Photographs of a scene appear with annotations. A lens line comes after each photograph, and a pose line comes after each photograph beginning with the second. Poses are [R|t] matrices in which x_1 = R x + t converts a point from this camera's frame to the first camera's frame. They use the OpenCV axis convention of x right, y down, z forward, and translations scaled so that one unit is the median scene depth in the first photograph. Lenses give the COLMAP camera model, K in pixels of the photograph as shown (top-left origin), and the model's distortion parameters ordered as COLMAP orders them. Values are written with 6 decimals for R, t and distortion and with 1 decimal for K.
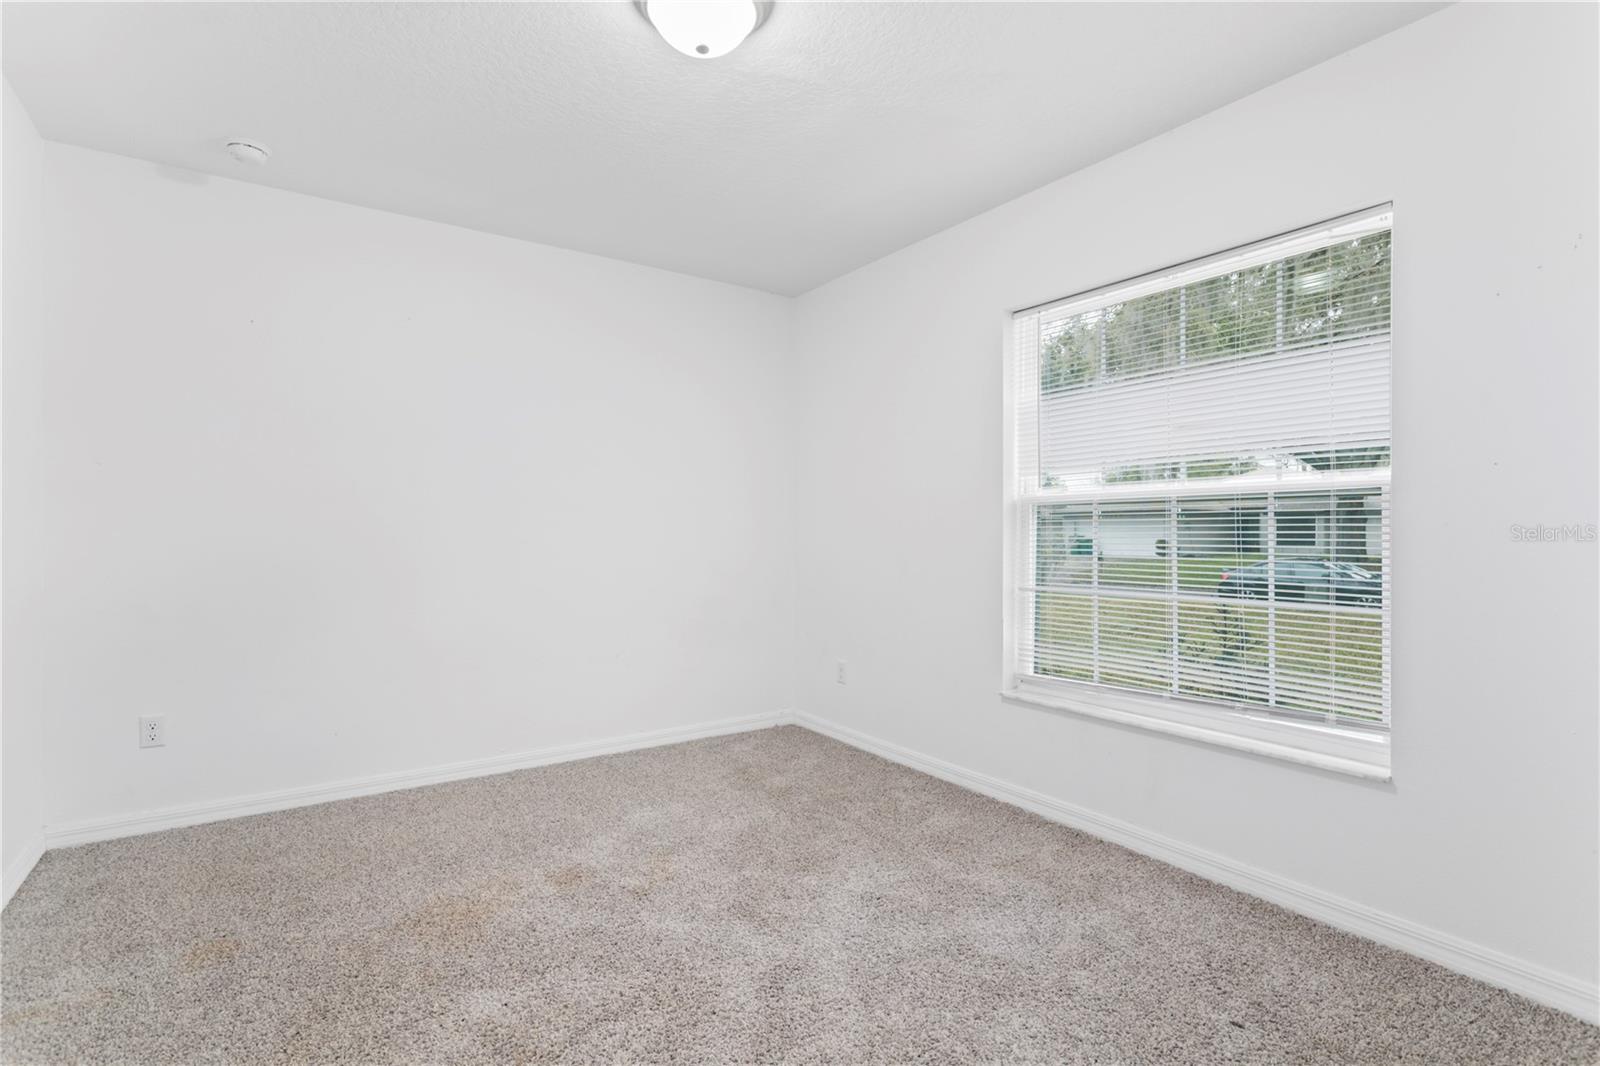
lens RADIAL K [[762.4, 0, 799.3], [0, 762.4, 517.1], [0, 0, 1]] dist [0.000377, 0.000551]
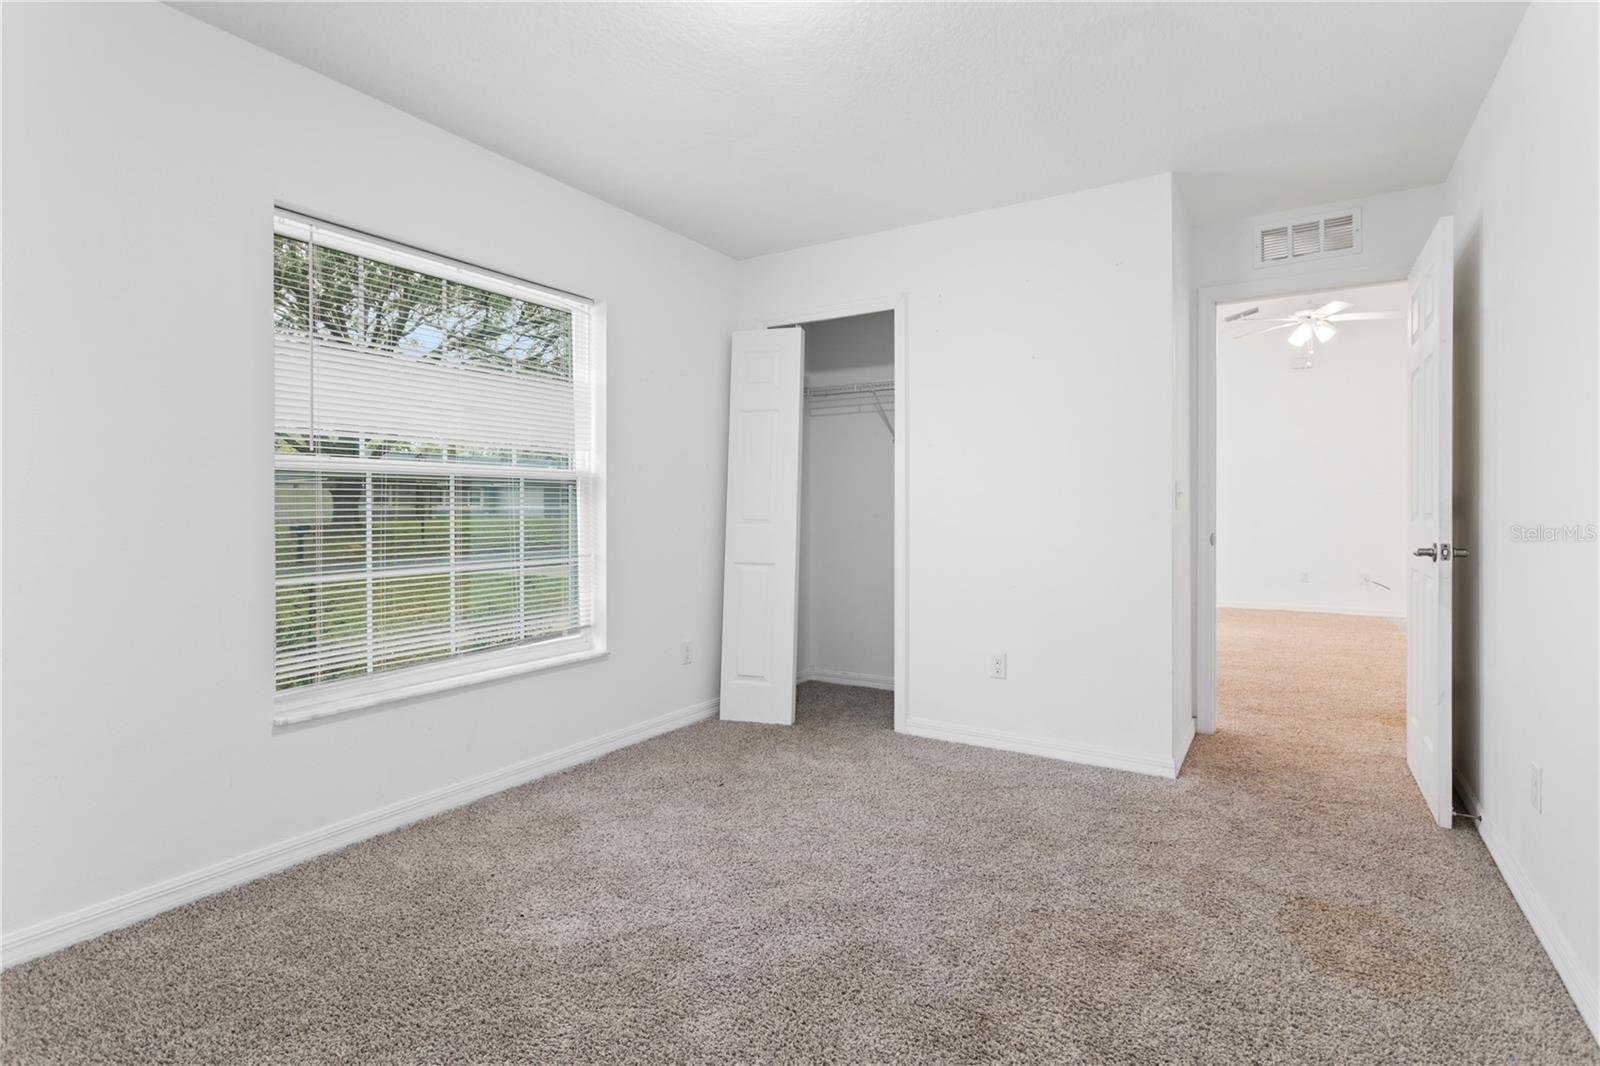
lens RADIAL K [[762.4, 0, 799.3], [0, 762.4, 517.1], [0, 0, 1]] dist [0.000377, 0.000551]
pose [[-0.388555, -0.004865, 0.921413, -0.671650], [-0.021666, 0.999758, -0.003858, 0.021673], [-0.921171, -0.021463, -0.388567, 0.894610]]
